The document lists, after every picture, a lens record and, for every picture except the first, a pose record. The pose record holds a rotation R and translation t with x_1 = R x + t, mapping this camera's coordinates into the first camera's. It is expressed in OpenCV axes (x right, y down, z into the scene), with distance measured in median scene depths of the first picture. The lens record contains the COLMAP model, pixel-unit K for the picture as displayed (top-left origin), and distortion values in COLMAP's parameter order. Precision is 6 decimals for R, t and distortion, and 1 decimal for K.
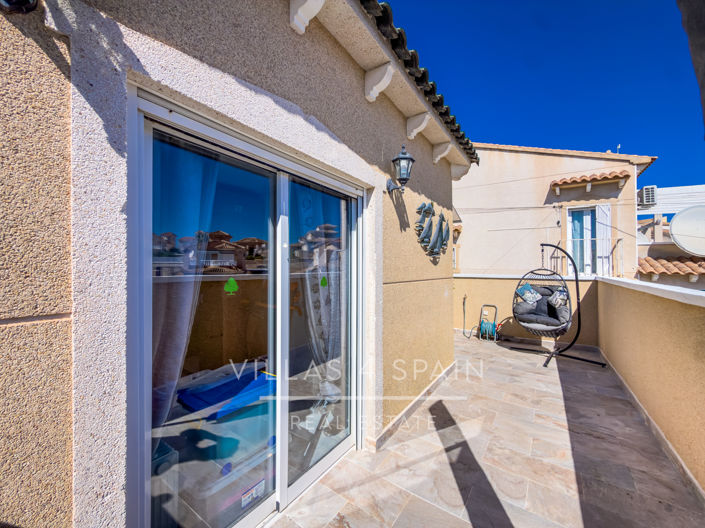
lens RADIAL K [[286.8, 0, 352.4], [0, 286.8, 264.6], [0, 0, 1]] dist [-0.001561, -0.001076]
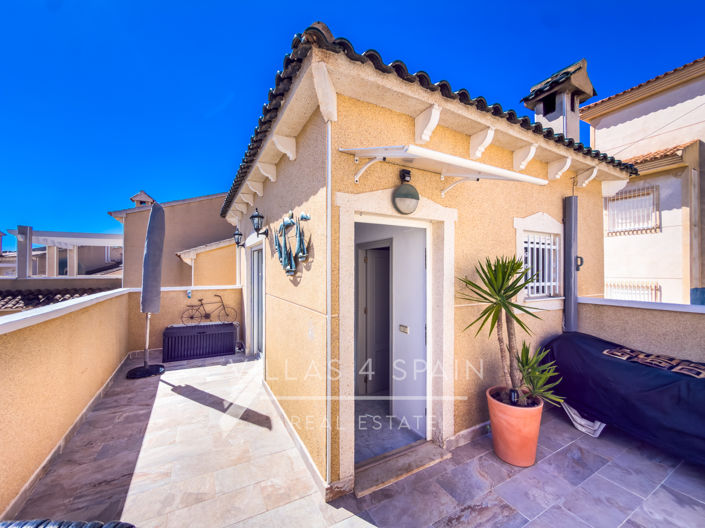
lens RADIAL K [[286.8, 0, 357.1], [0, 286.8, 267.7], [0, 0, 1]] dist [-0.001561, -0.001076]
pose [[-0.445926, -0.013375, -0.894970, 1.276985], [0.005667, 0.999826, -0.017766, -0.049213], [0.895052, -0.012994, -0.445773, 2.070627]]
